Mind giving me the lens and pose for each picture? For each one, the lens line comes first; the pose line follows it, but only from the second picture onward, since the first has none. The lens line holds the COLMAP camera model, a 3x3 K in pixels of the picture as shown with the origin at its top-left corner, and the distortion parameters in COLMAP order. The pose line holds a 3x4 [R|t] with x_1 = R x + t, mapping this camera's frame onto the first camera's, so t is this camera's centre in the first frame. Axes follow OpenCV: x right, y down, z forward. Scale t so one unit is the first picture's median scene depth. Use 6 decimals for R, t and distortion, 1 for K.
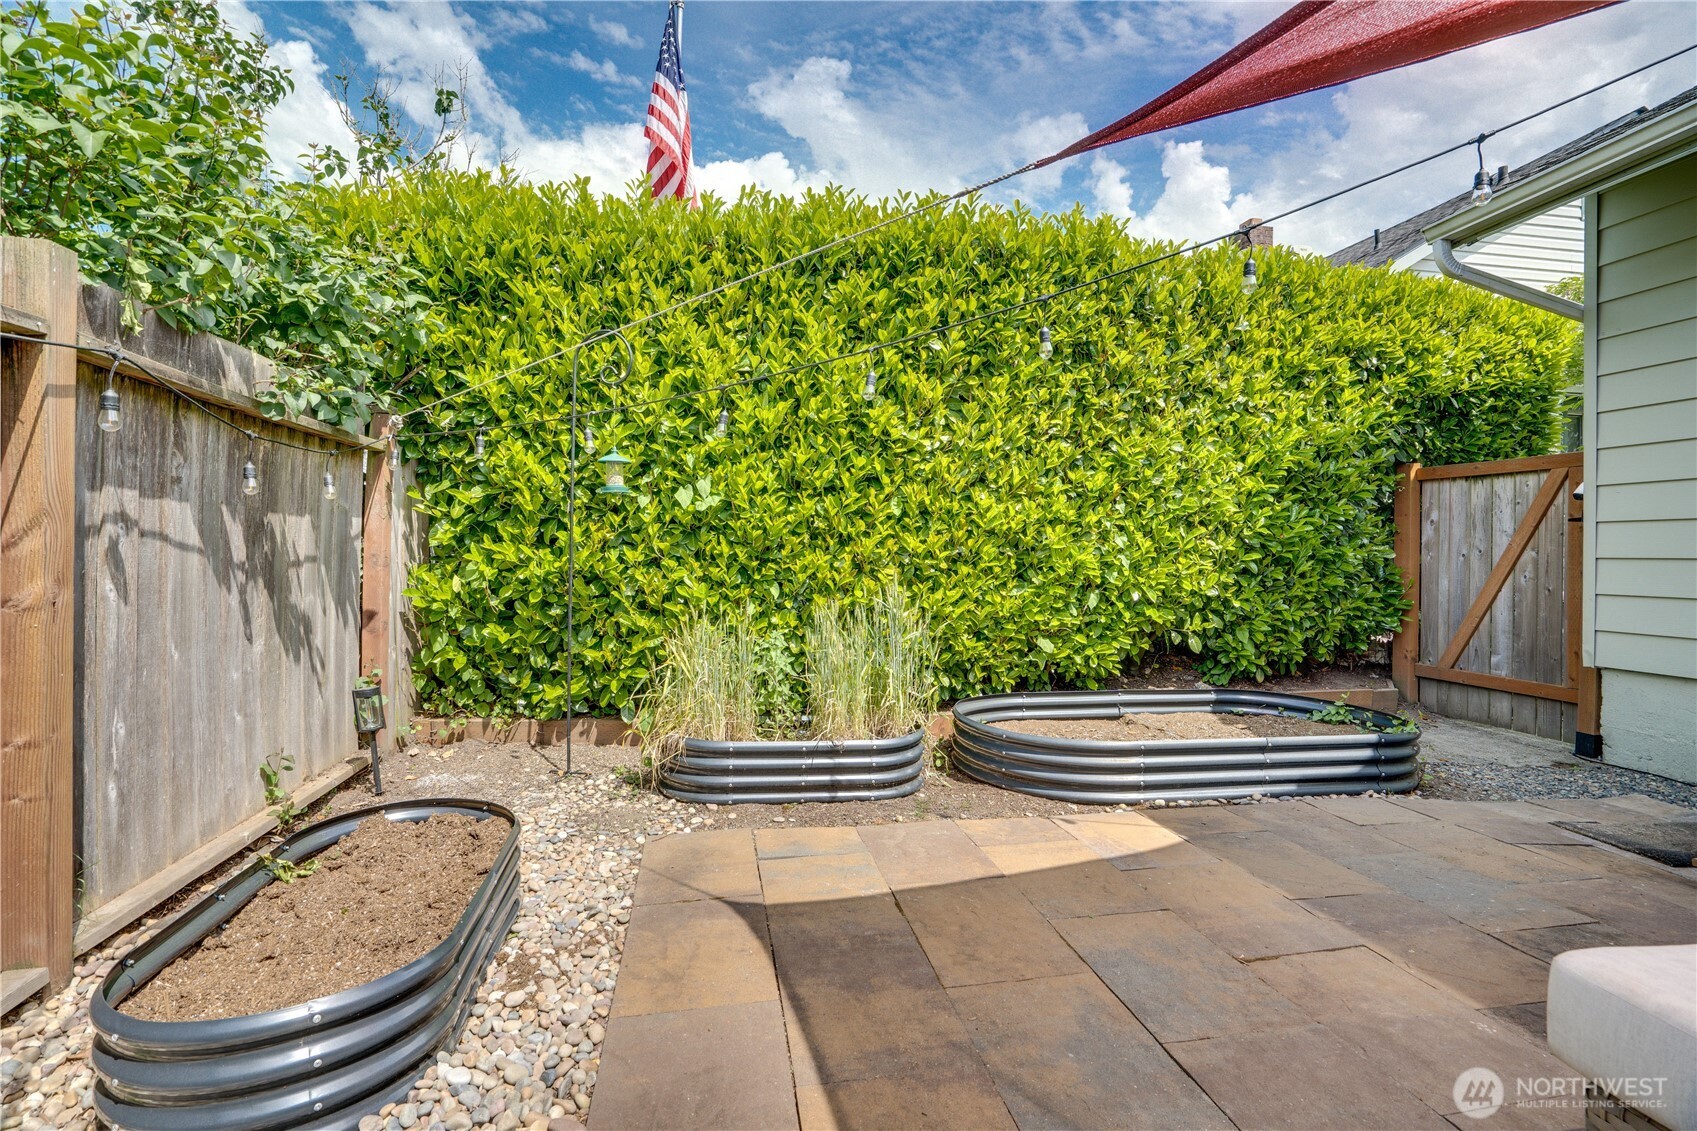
lens RADIAL K [[785.7, 0, 836.3], [0, 785.7, 567.0], [0, 0, 1]] dist [-0.051473, 0.018195]
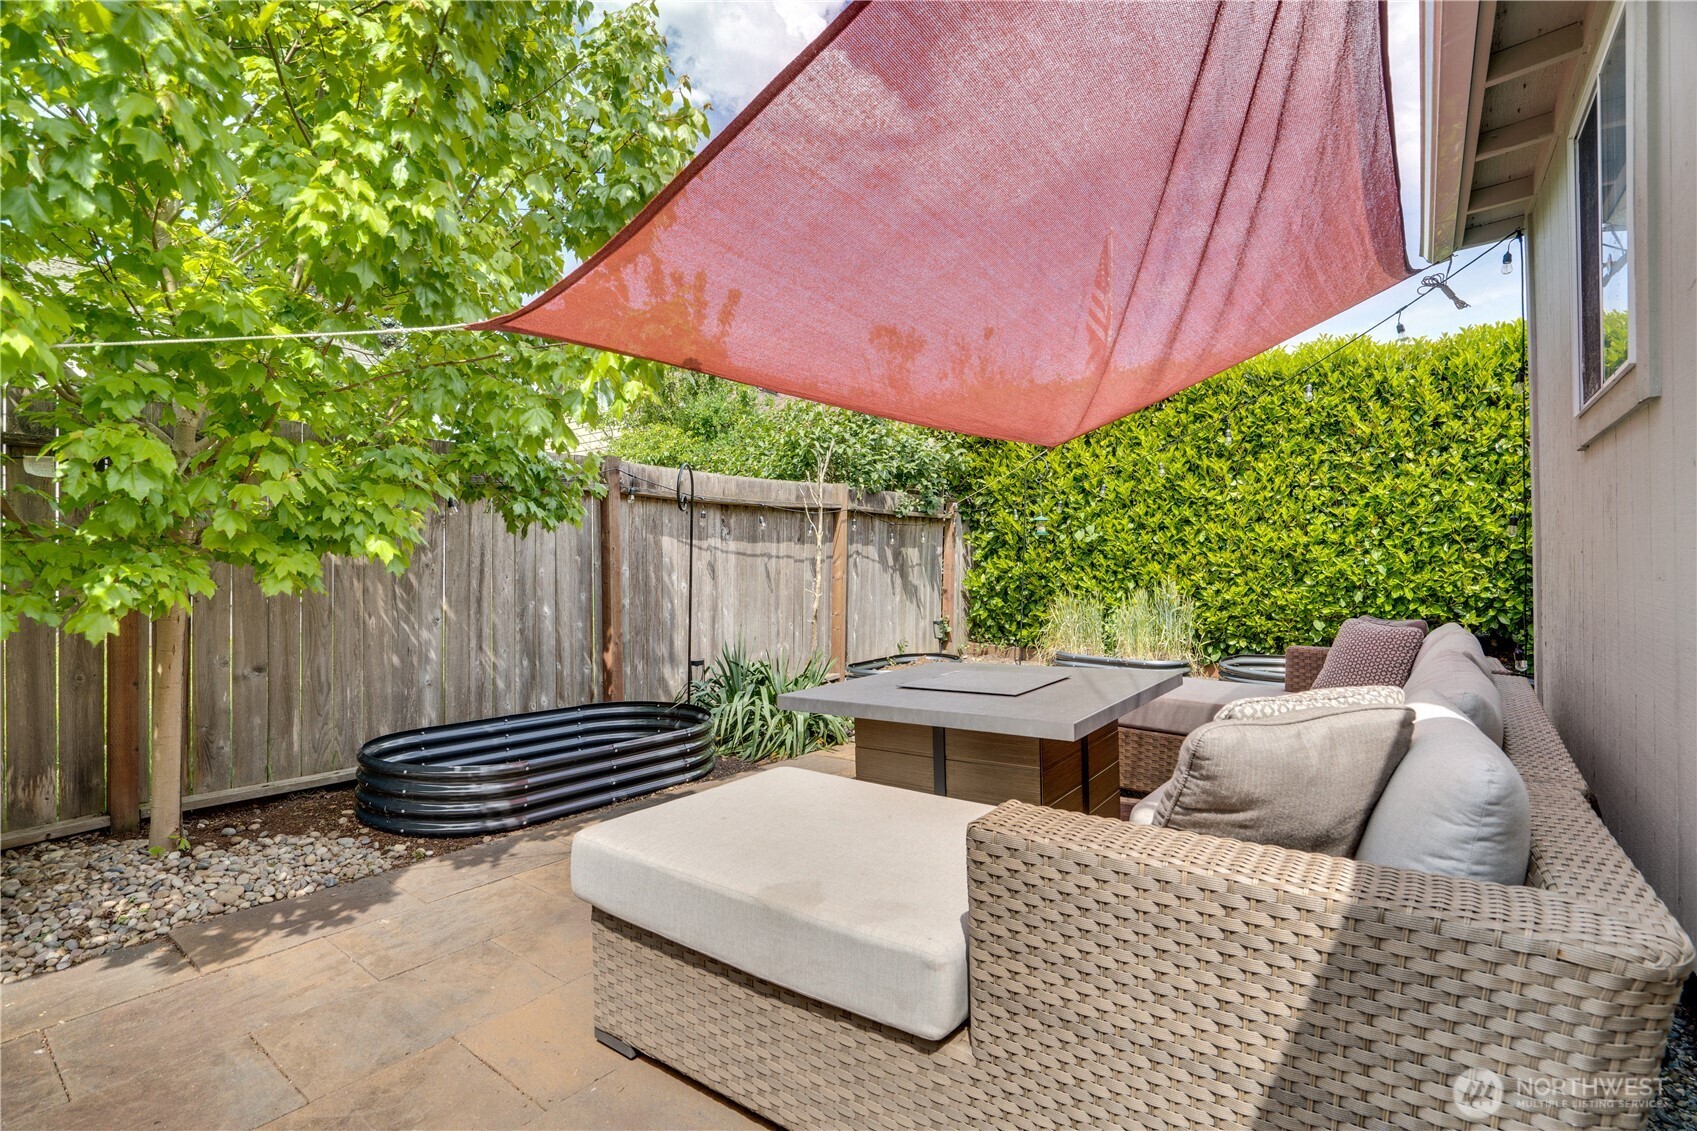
lens RADIAL K [[785.7, 0, 847.2], [0, 785.7, 563.9], [0, 0, 1]] dist [-0.051473, 0.018195]
pose [[0.691488, 0.000070, -0.722388, 0.791317], [-0.014679, 0.999795, -0.013954, 0.017618], [0.722239, 0.020253, 0.691347, -0.737385]]
